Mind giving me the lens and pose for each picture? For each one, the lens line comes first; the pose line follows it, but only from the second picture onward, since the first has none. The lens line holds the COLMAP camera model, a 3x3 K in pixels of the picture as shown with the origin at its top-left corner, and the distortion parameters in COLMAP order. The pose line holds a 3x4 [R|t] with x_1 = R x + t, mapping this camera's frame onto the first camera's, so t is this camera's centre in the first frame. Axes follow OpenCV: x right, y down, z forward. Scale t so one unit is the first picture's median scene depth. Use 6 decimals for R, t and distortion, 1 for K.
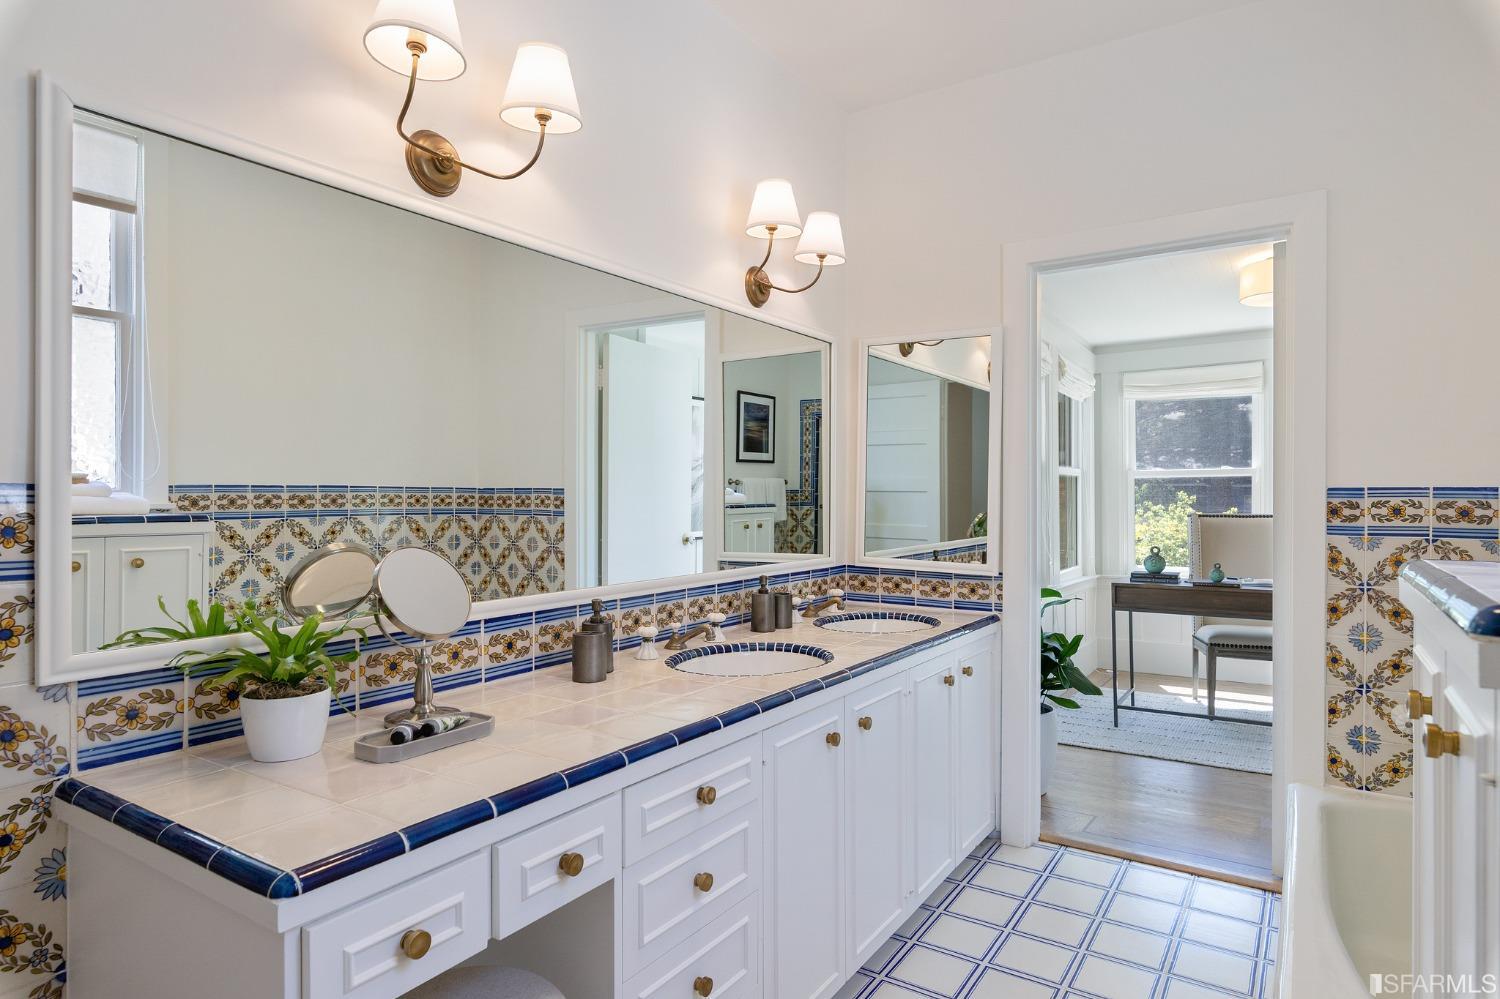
lens RADIAL K [[857.6, 0, 751.1], [0, 857.6, 496.6], [0, 0, 1]] dist [0.005741, -0.000258]
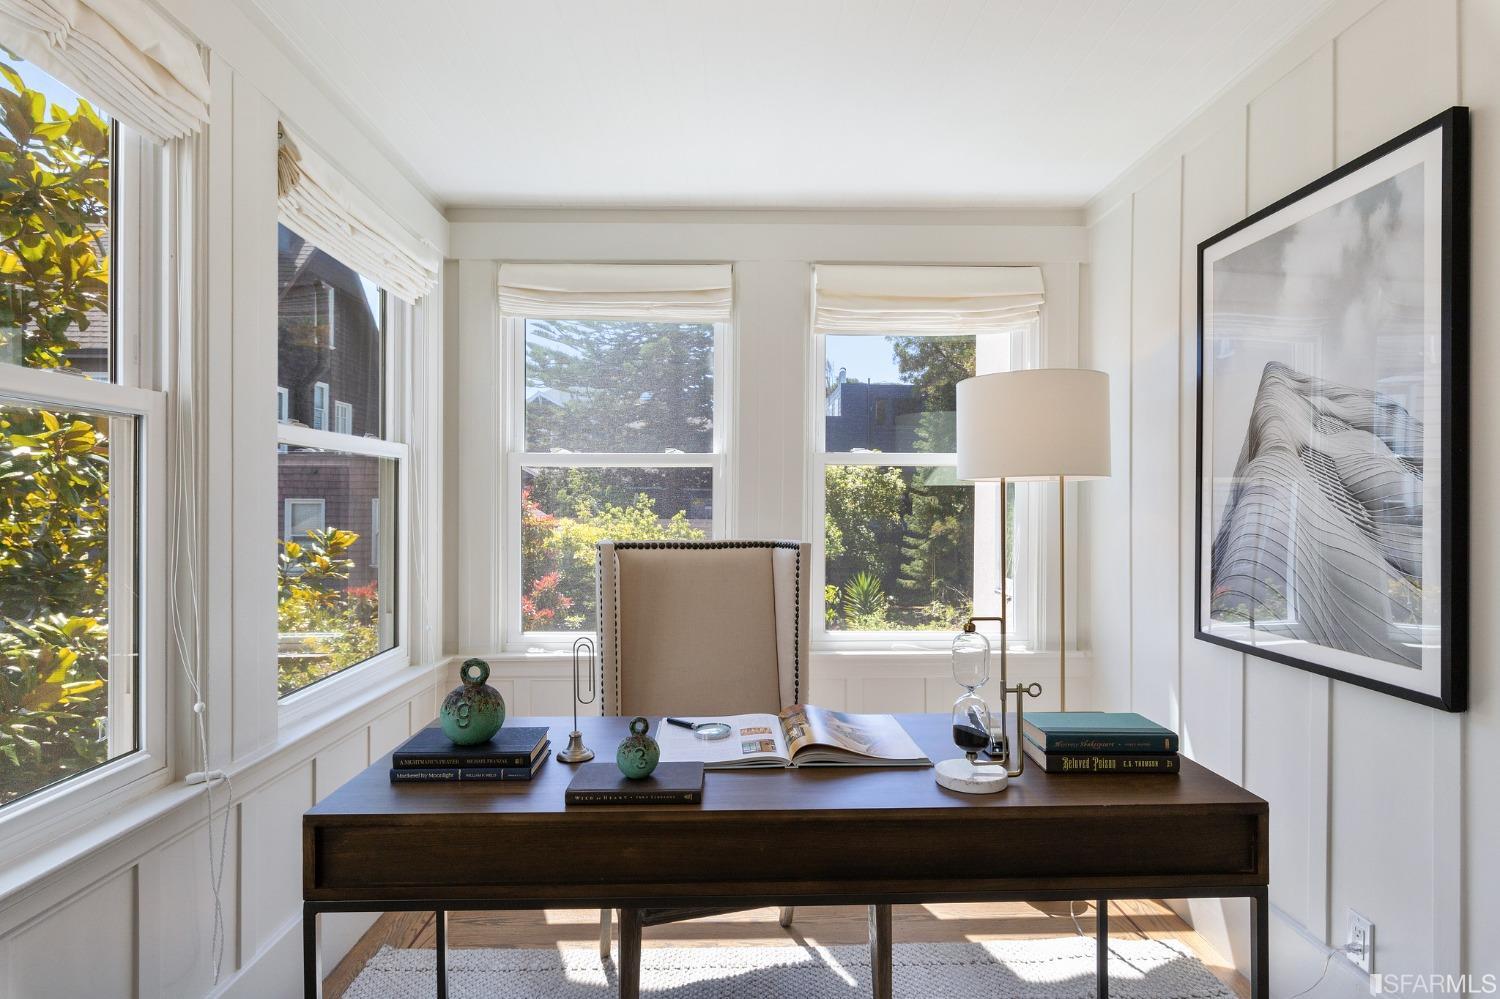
lens RADIAL K [[819.8, 0, 753.6], [0, 819.8, 500.8], [0, 0, 1]] dist [0.003021, 0.000798]
pose [[0.826951, 0.004156, 0.562258, 0.325152], [-0.006483, 0.999977, 0.002143, -0.003090], [-0.562236, -0.005418, 0.826959, 0.580658]]
